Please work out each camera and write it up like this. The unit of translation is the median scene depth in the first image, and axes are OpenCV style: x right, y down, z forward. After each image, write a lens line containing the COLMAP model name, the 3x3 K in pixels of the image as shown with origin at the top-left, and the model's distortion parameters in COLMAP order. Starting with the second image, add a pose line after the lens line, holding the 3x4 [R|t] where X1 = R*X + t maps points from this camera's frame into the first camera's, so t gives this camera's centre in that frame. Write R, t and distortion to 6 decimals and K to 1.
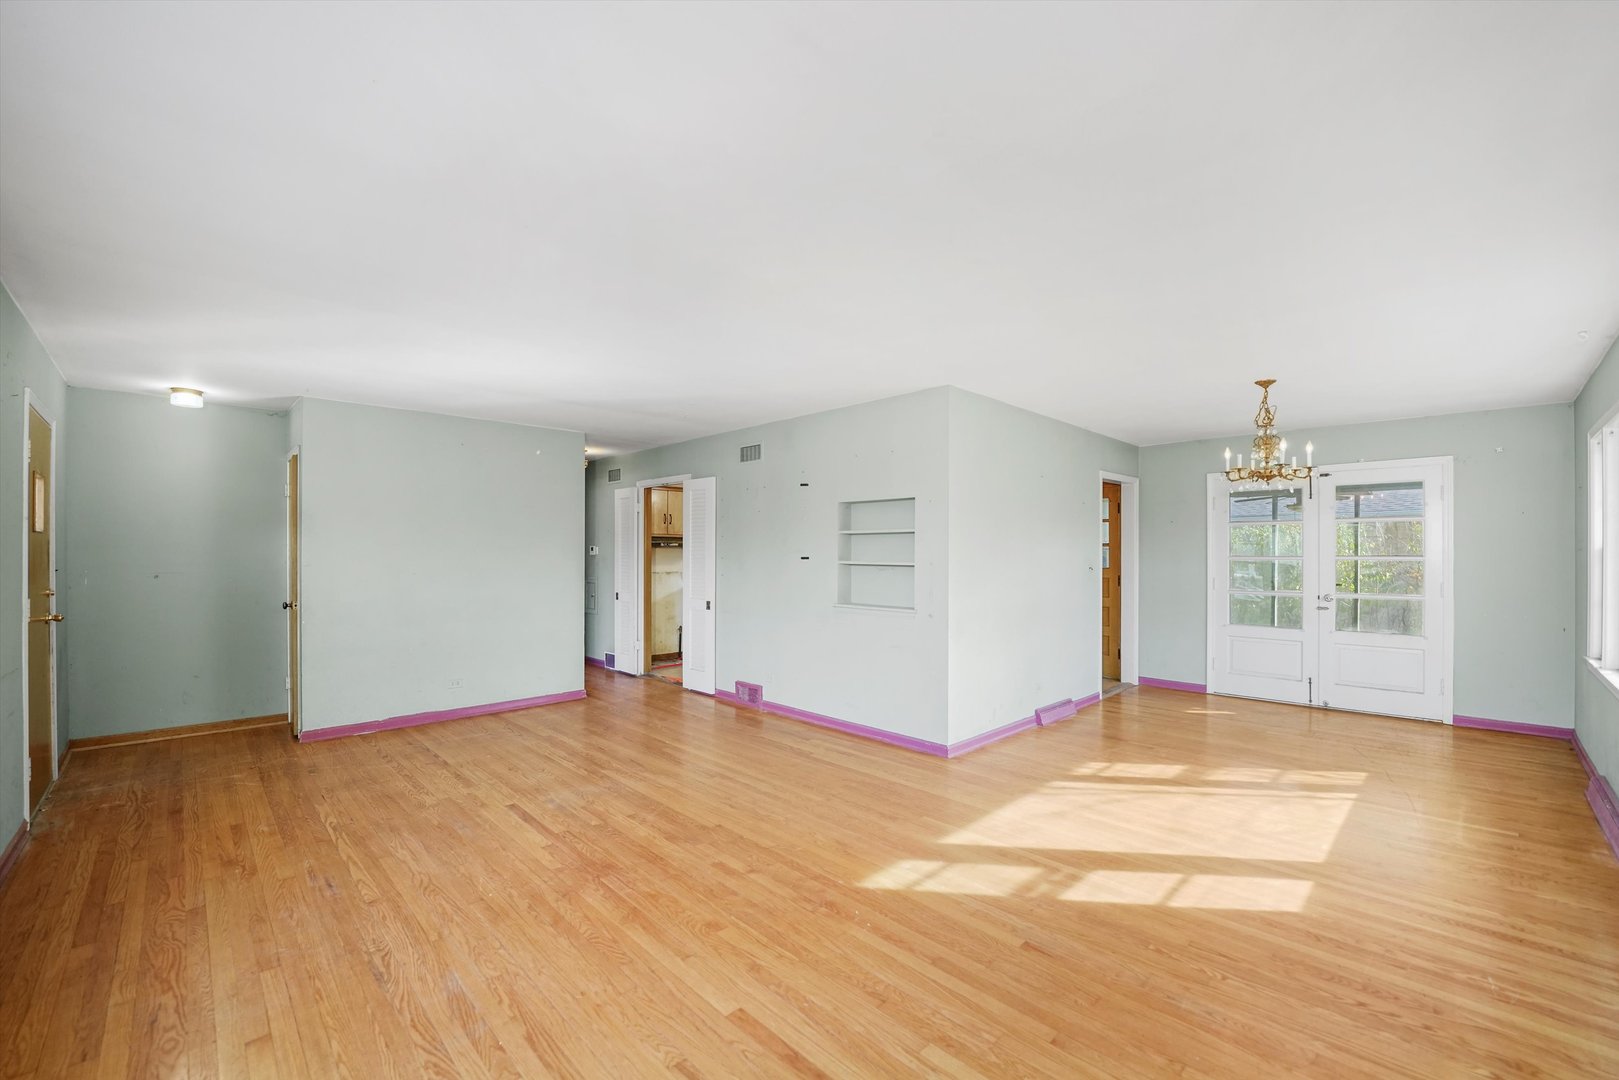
lens RADIAL K [[661.2, 0, 814.0], [0, 661.2, 547.8], [0, 0, 1]] dist [-0.024022, 0.001448]
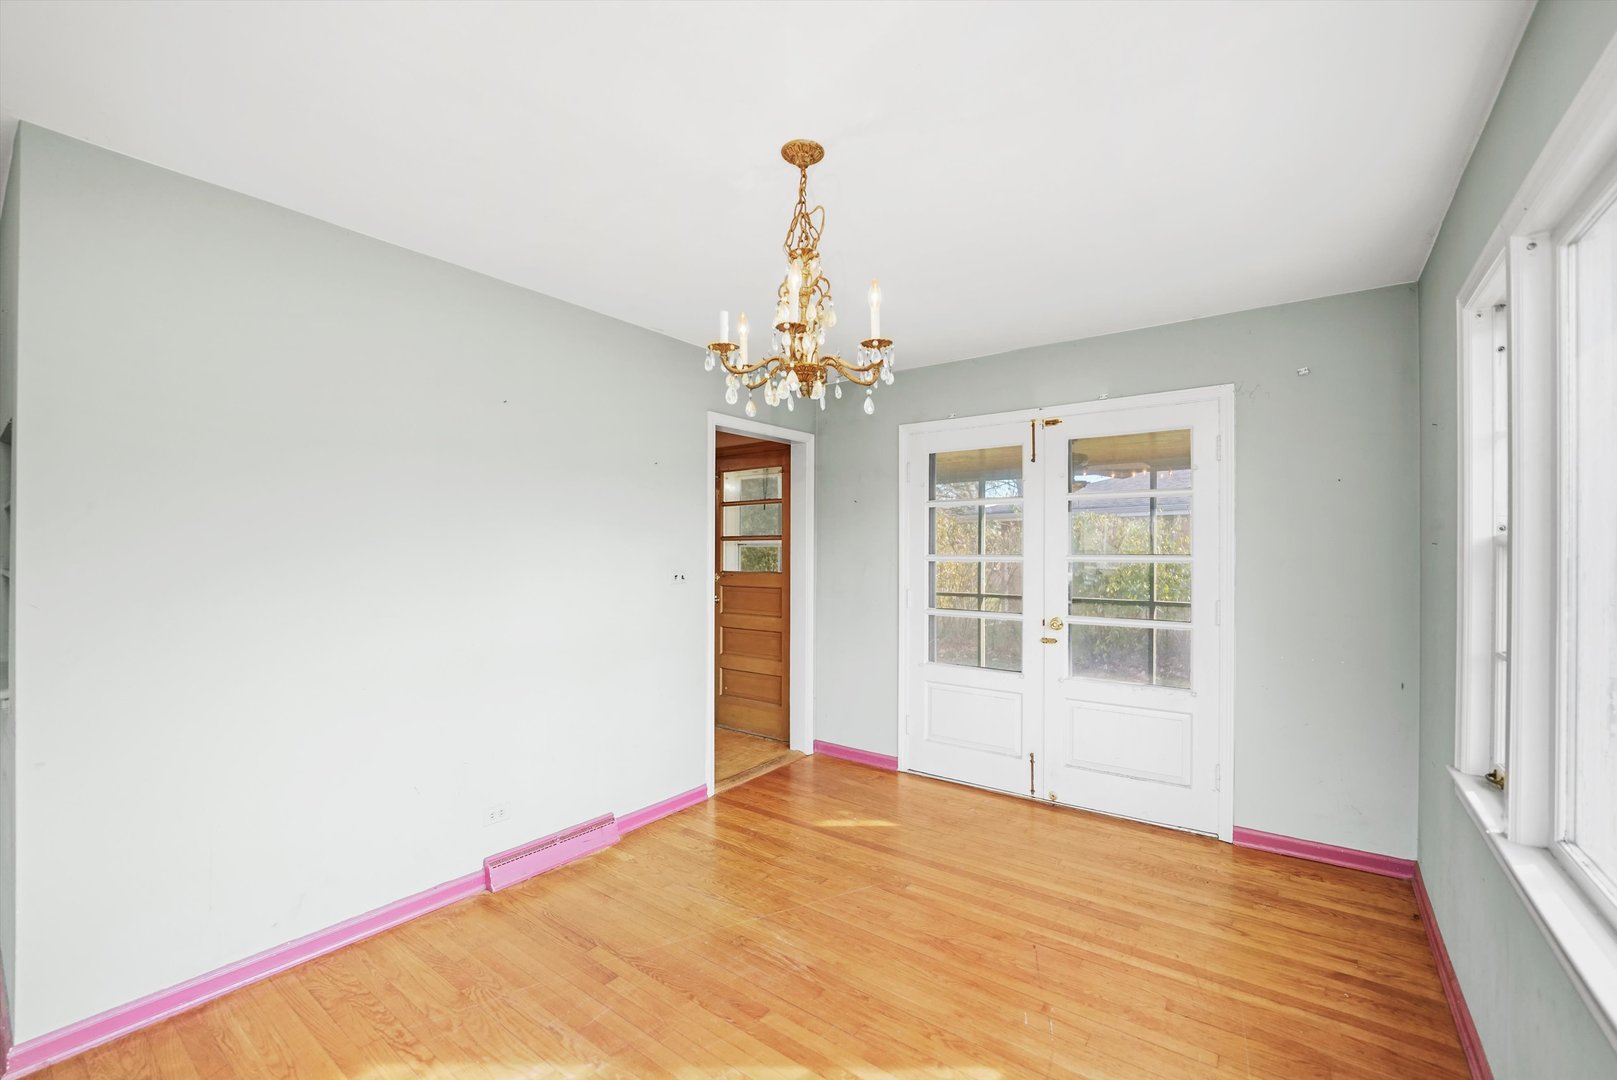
lens RADIAL K [[660.3, 0, 818.4], [0, 660.3, 544.5], [0, 0, 1]] dist [-0.024022, 0.001448]
pose [[0.987867, -0.000102, 0.155300, 0.607879], [-0.000047, 1.000000, 0.000956, 0.003004], [-0.155300, -0.000951, 0.987867, 0.547514]]
